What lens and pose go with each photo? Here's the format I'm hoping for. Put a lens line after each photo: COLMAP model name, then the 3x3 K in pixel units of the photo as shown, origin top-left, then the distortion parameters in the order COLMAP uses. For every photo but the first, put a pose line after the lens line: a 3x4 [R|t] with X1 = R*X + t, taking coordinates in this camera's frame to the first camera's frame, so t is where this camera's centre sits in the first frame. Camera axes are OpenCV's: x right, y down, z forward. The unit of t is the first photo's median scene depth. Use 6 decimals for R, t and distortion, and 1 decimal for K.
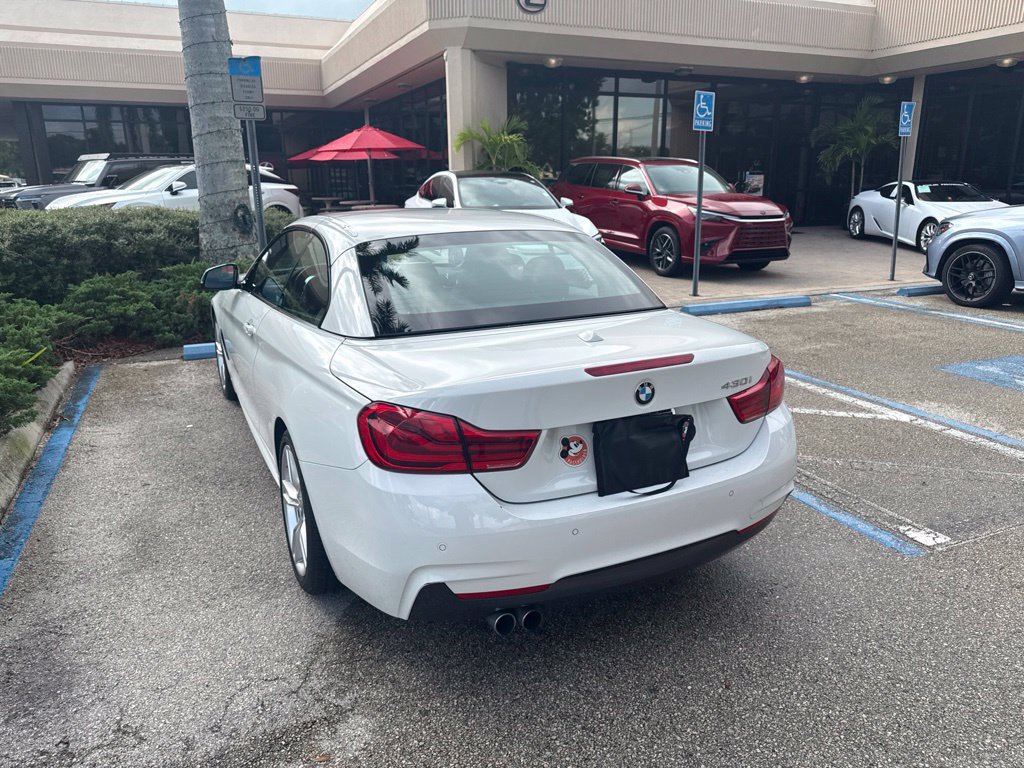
lens RADIAL K [[726.9, 0, 516.4], [0, 726.9, 386.0], [0, 0, 1]] dist [0.020140, -0.026428]
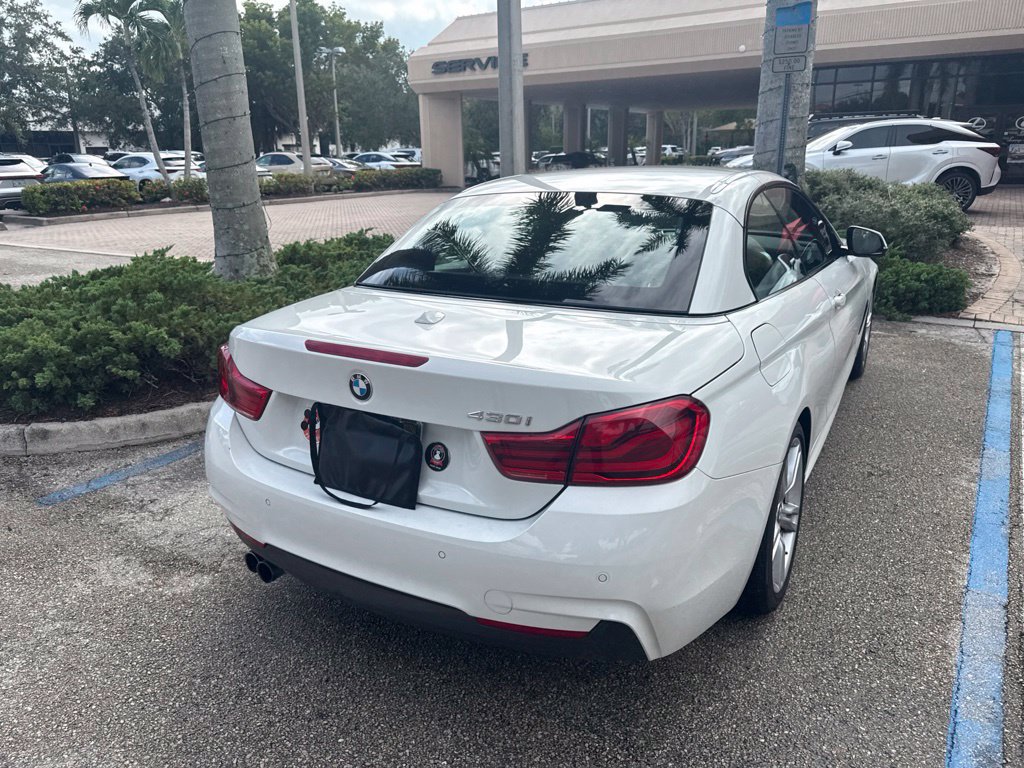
lens RADIAL K [[726.9, 0, 506.8], [0, 726.9, 376.8], [0, 0, 1]] dist [0.020140, -0.026428]
pose [[0.537818, 0.243775, -0.807048, 0.307132], [-0.212872, 0.965531, 0.149787, -0.053107], [0.815744, 0.091240, 0.571172, 0.213156]]
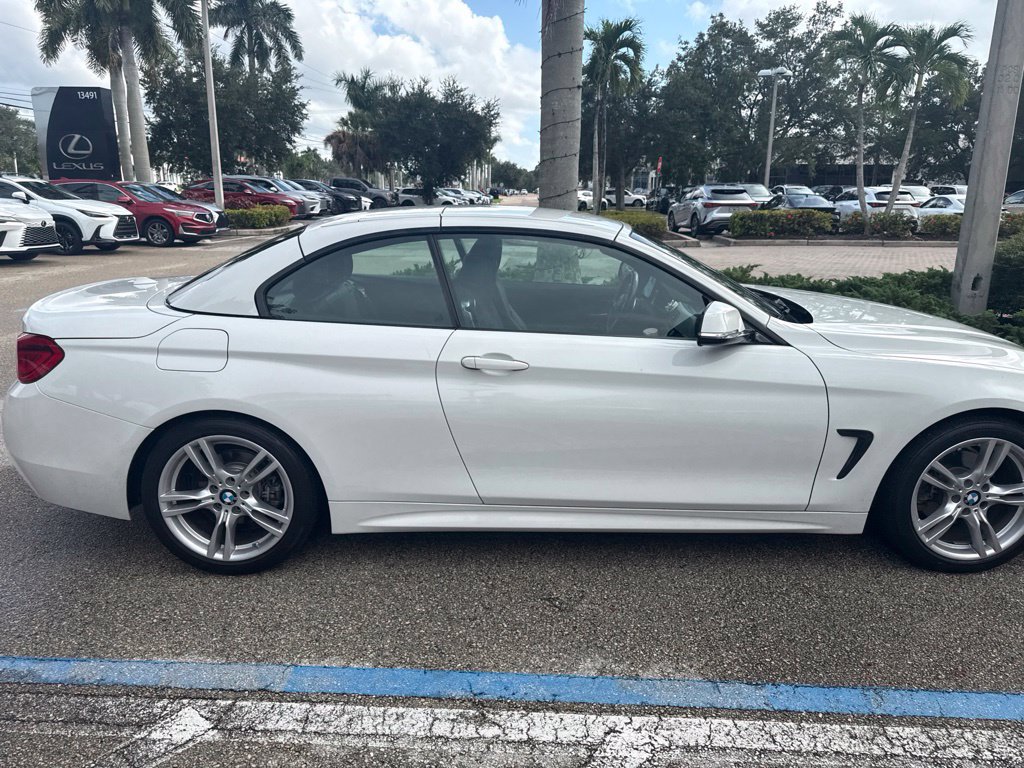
lens RADIAL K [[726.9, 0, 504.7], [0, 726.9, 379.6], [0, 0, 1]] dist [0.020140, -0.026428]
pose [[-0.445883, 0.227436, -0.865714, 0.379643], [-0.248684, 0.897625, 0.363903, -0.211113], [0.859852, 0.377547, -0.343676, 0.774214]]
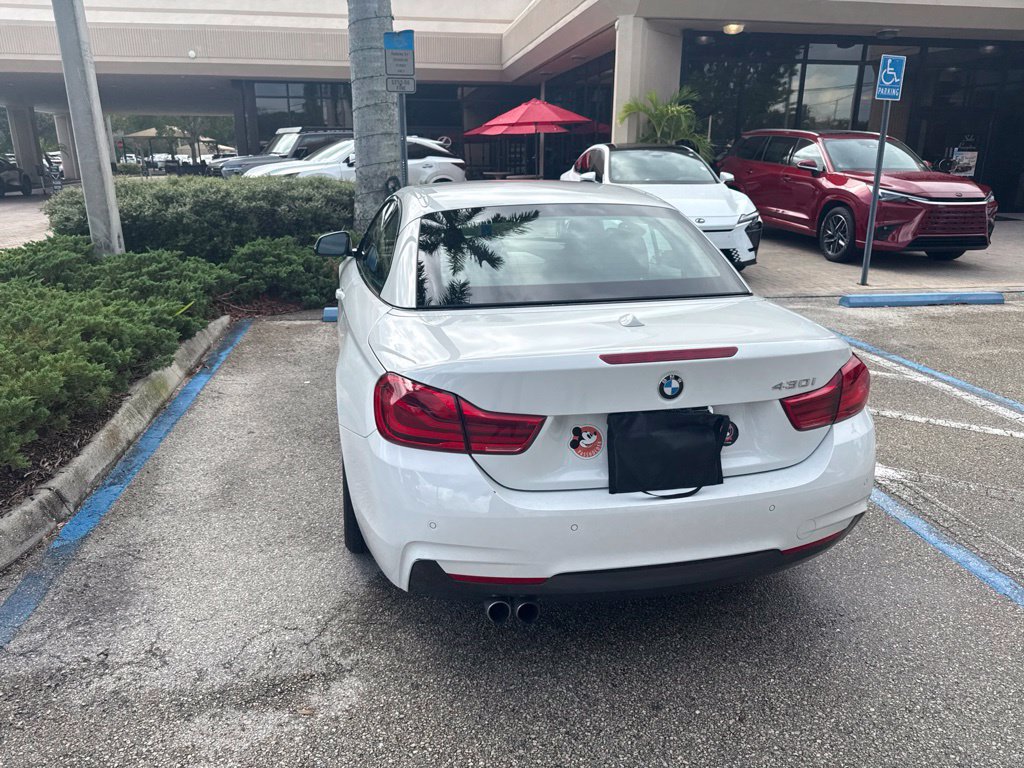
lens RADIAL K [[726.9, 0, 504.6], [0, 726.9, 387.8], [0, 0, 1]] dist [0.020140, -0.026428]
pose [[0.967423, 0.084838, -0.238528, 0.062513], [-0.076761, 0.996123, 0.042965, -0.003800], [0.241249, -0.023255, 0.970185, 0.022081]]
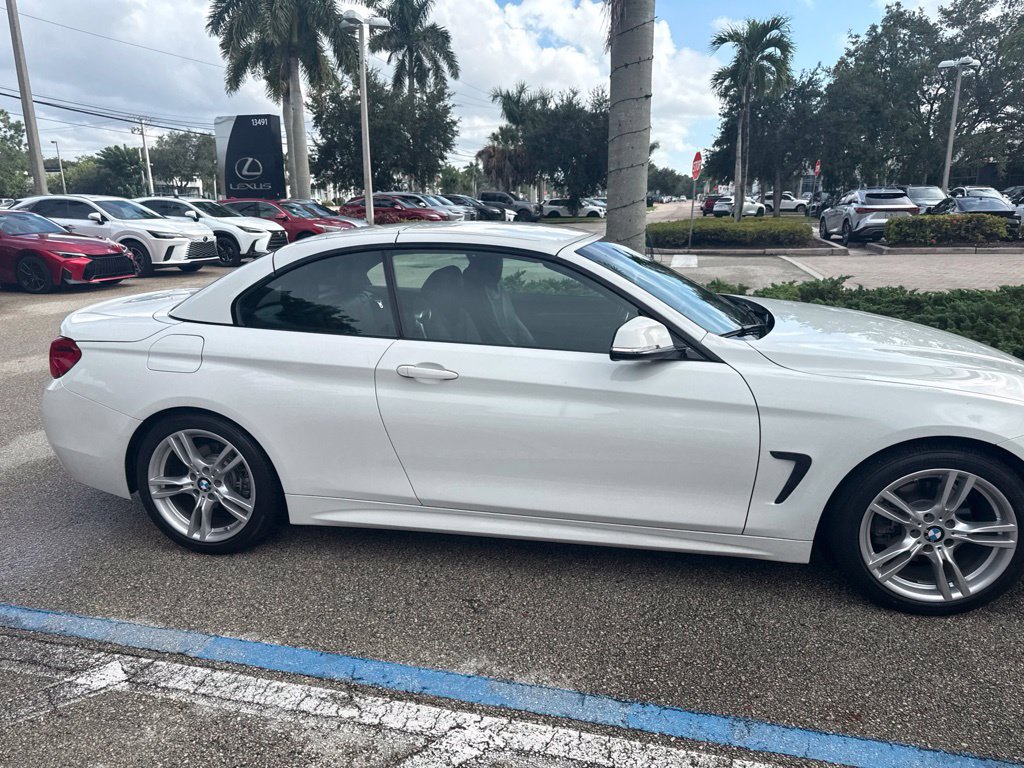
lens RADIAL K [[726.9, 0, 505.2], [0, 726.9, 385.6], [0, 0, 1]] dist [0.020140, -0.026428]
pose [[-0.622784, 0.206186, -0.754736, 0.326639], [-0.196397, 0.892565, 0.405901, -0.244977], [0.757343, 0.401017, -0.515381, 0.881561]]
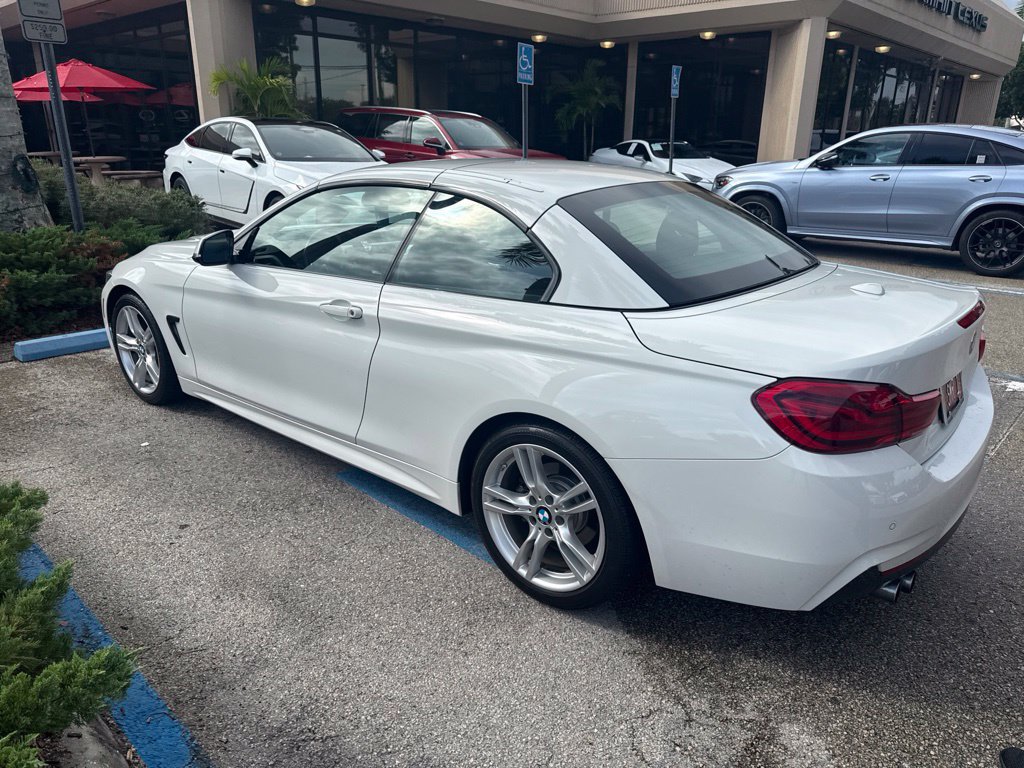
lens RADIAL K [[726.9, 0, 505.3], [0, 726.9, 387.3], [0, 0, 1]] dist [0.020140, -0.026428]
pose [[0.918917, -0.111263, 0.378434, -0.264002], [0.089150, 0.993151, 0.075521, -0.020178], [-0.384245, -0.035660, 0.922542, 0.098446]]
